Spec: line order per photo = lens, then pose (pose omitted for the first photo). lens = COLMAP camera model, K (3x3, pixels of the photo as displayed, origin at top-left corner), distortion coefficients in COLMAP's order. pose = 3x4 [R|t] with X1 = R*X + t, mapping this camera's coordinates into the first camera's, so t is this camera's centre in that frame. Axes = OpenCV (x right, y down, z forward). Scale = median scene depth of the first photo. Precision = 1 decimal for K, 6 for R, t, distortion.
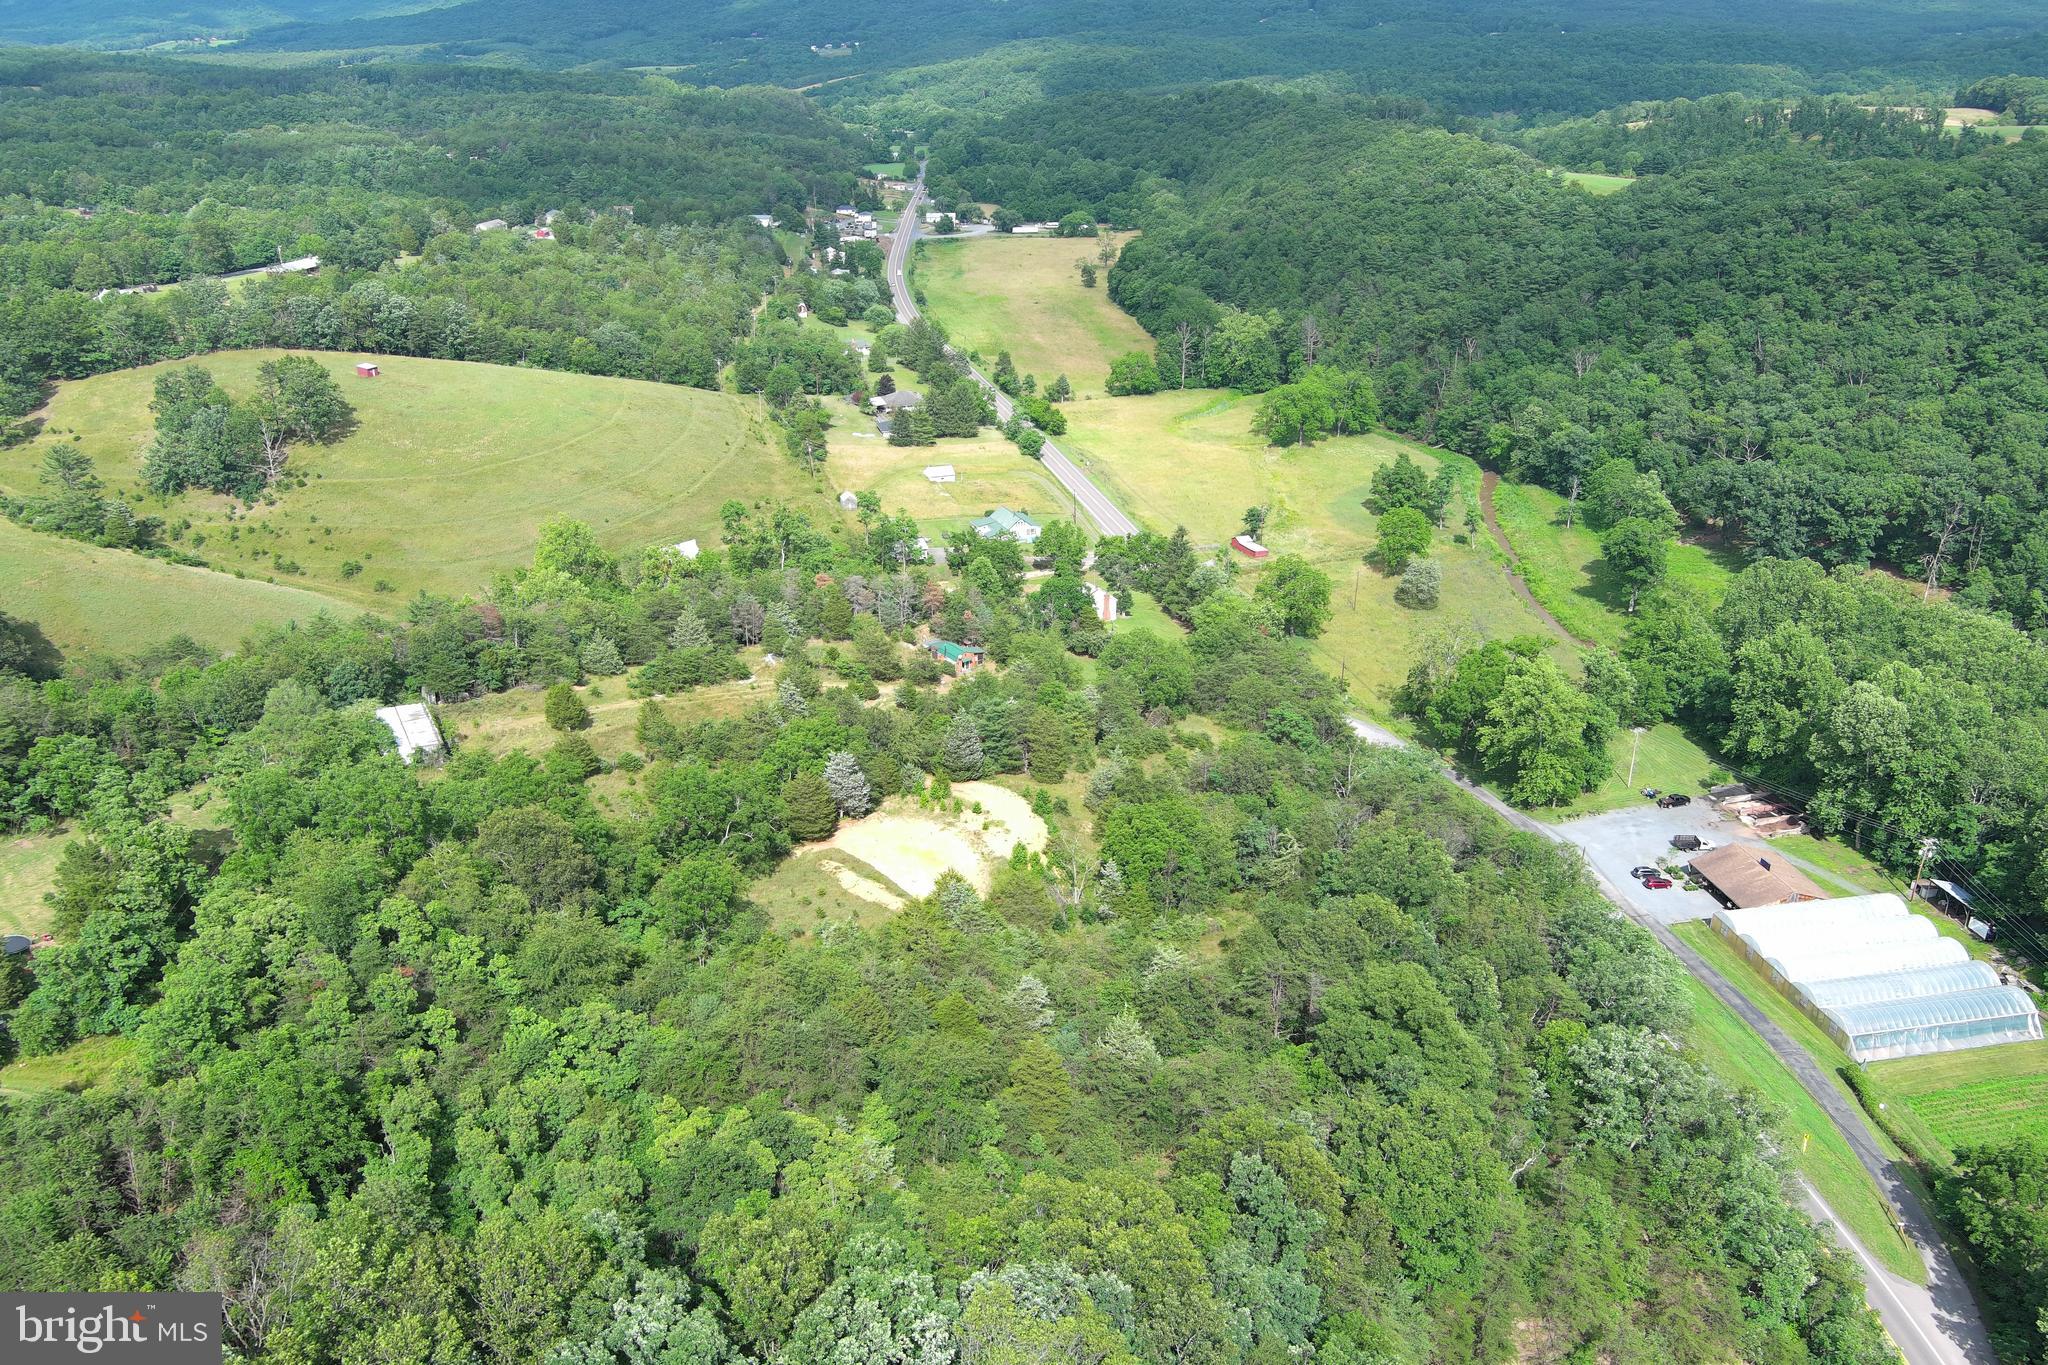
lens RADIAL K [[1576.4, 0, 1018.8], [0, 1576.4, 685.9], [0, 0, 1]] dist [0.019337, -0.028874]
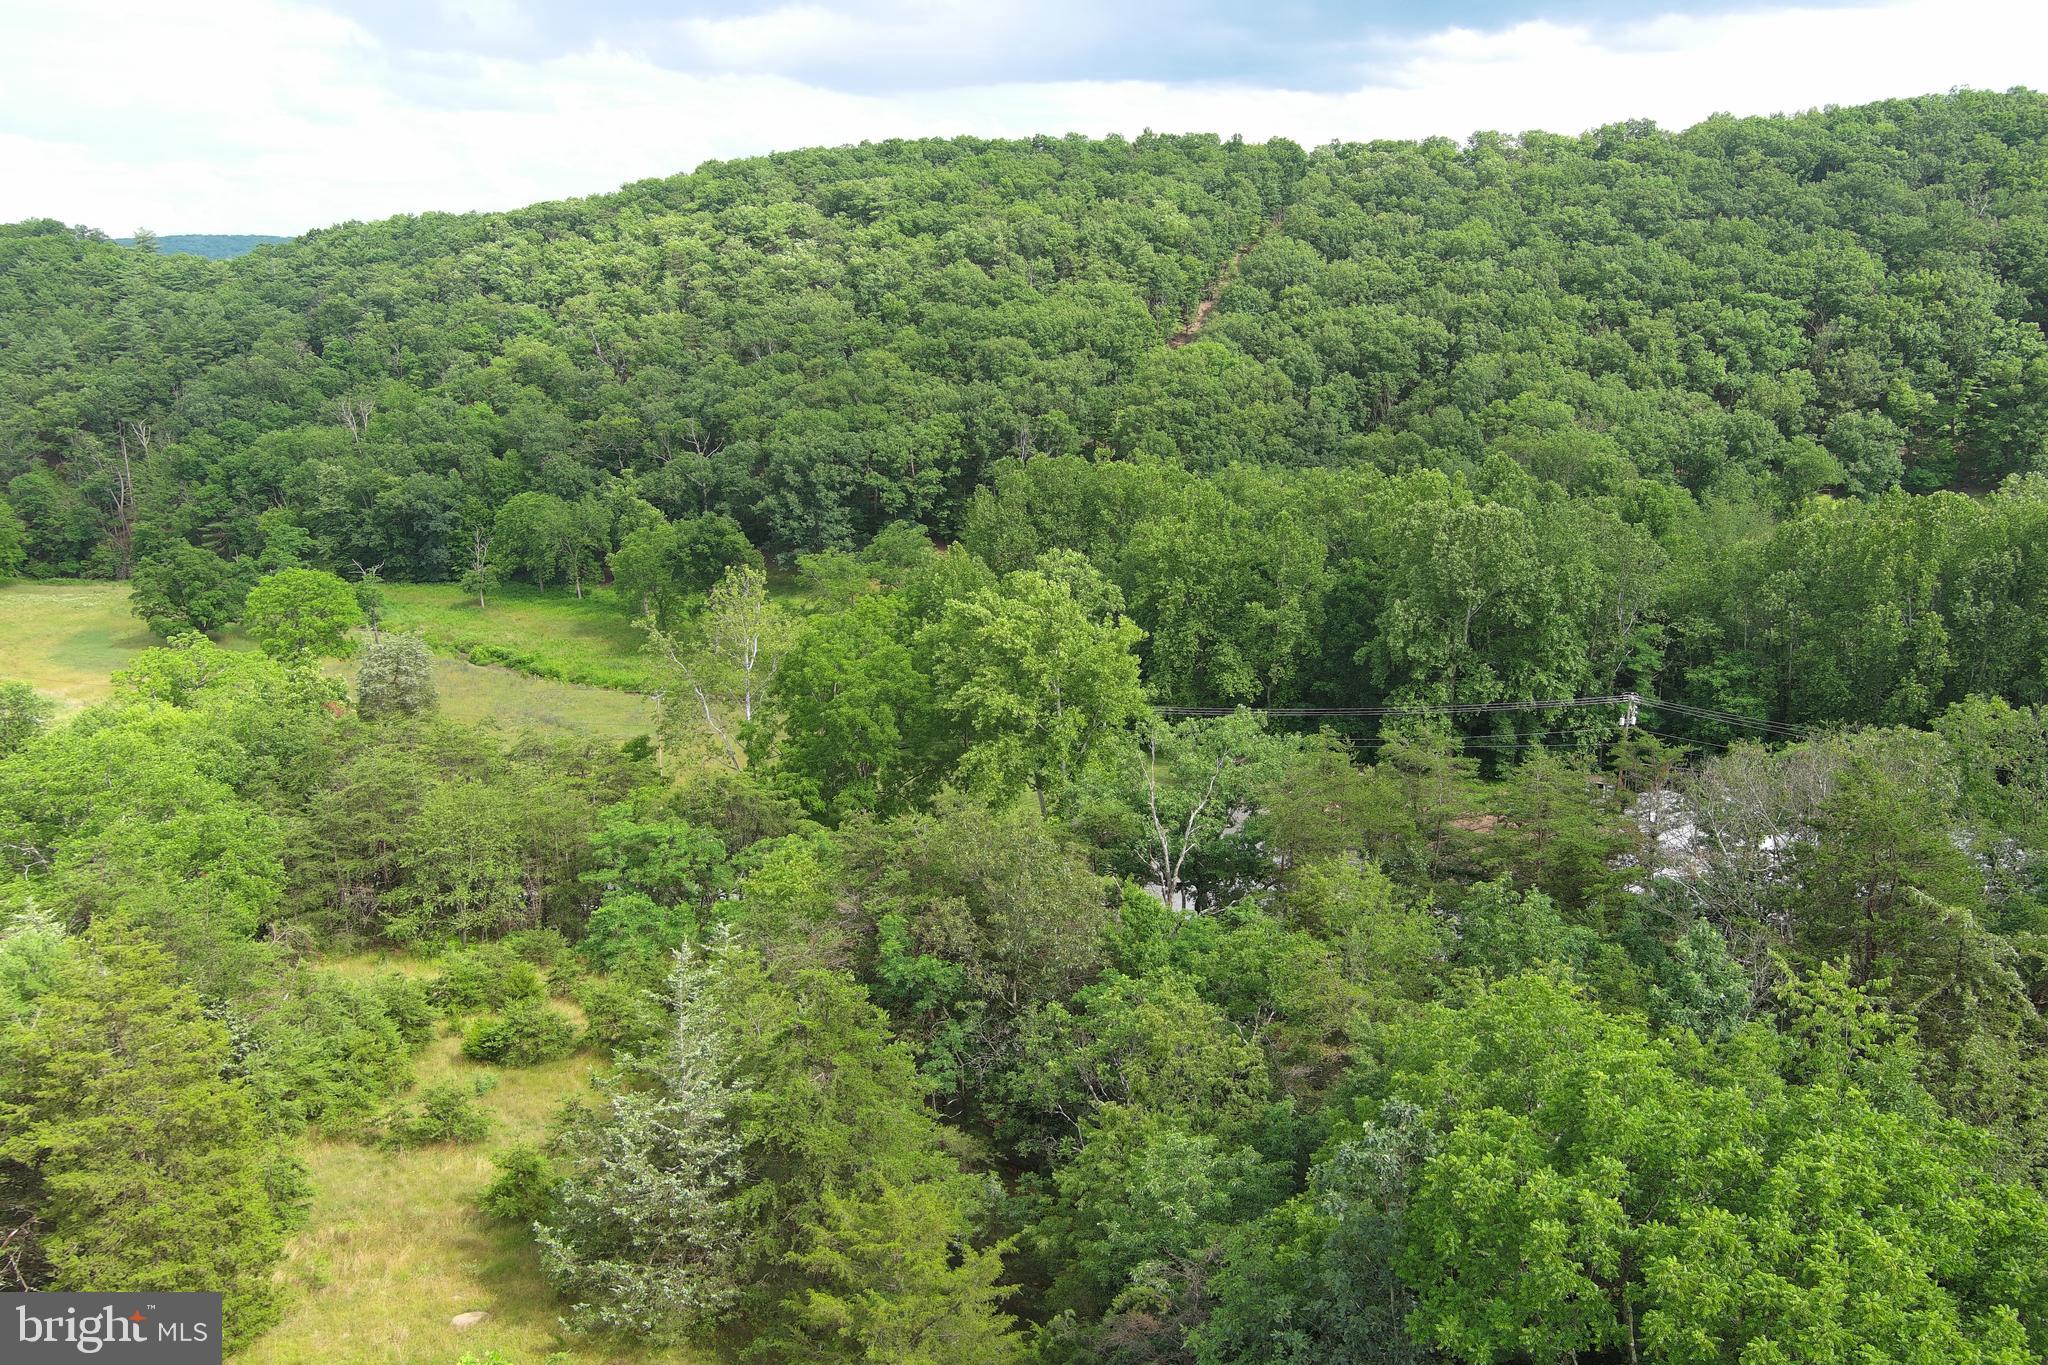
lens RADIAL K [[1576.4, 0, 1018.8], [0, 1576.4, 685.9], [0, 0, 1]] dist [0.019337, -0.028874]
pose [[0.593468, -0.197938, 0.780138, -0.028236], [0.335758, 0.941804, -0.016463, 0.012900], [-0.731479, 0.271708, 0.625390, 0.433673]]
